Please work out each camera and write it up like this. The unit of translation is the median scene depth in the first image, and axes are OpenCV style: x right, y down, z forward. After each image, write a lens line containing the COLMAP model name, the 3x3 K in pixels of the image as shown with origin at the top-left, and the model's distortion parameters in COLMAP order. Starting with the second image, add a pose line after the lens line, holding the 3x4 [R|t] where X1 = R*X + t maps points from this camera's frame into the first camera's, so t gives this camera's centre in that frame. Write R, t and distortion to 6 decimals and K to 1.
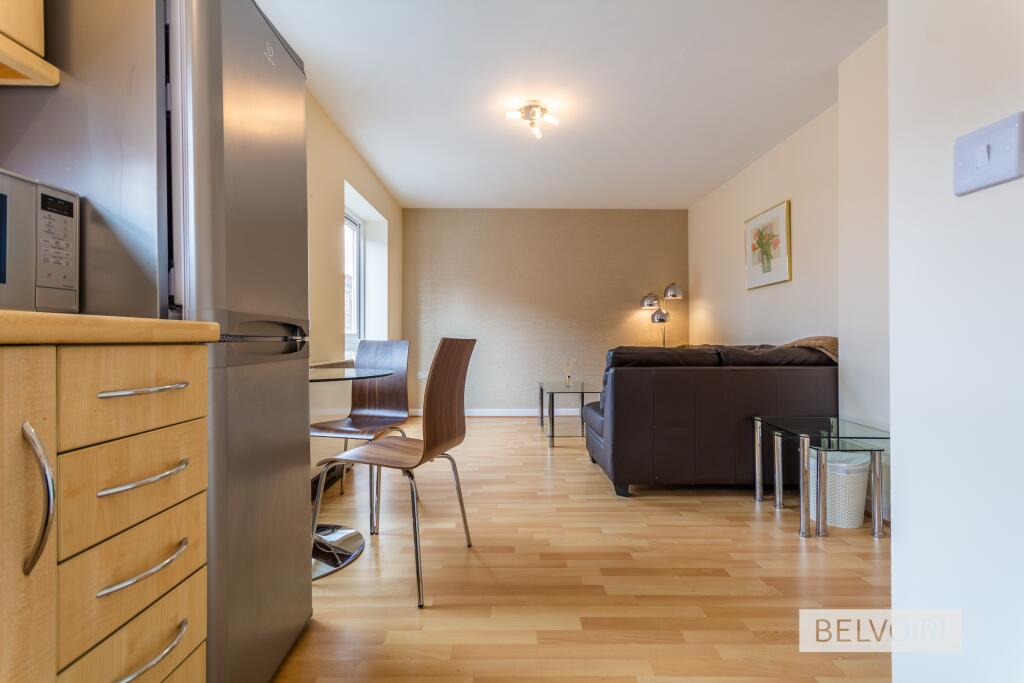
lens RADIAL K [[461.0, 0, 510.7], [0, 461.0, 338.9], [0, 0, 1]] dist [0.012503, -0.004021]
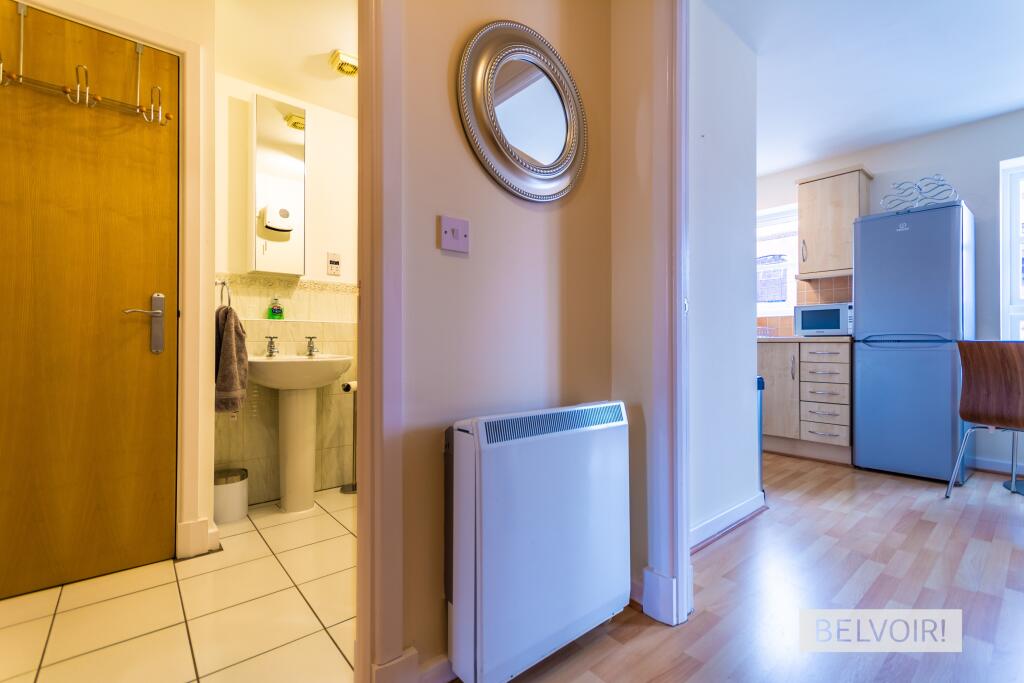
lens RADIAL K [[461.0, 0, 512.1], [0, 461.0, 341.8], [0, 0, 1]] dist [0.012503, -0.004021]
pose [[-0.771128, -0.001093, -0.636679, 2.403812], [-0.000470, 0.999999, -0.001147, 0.001436], [0.636679, -0.000586, -0.771128, 1.396043]]
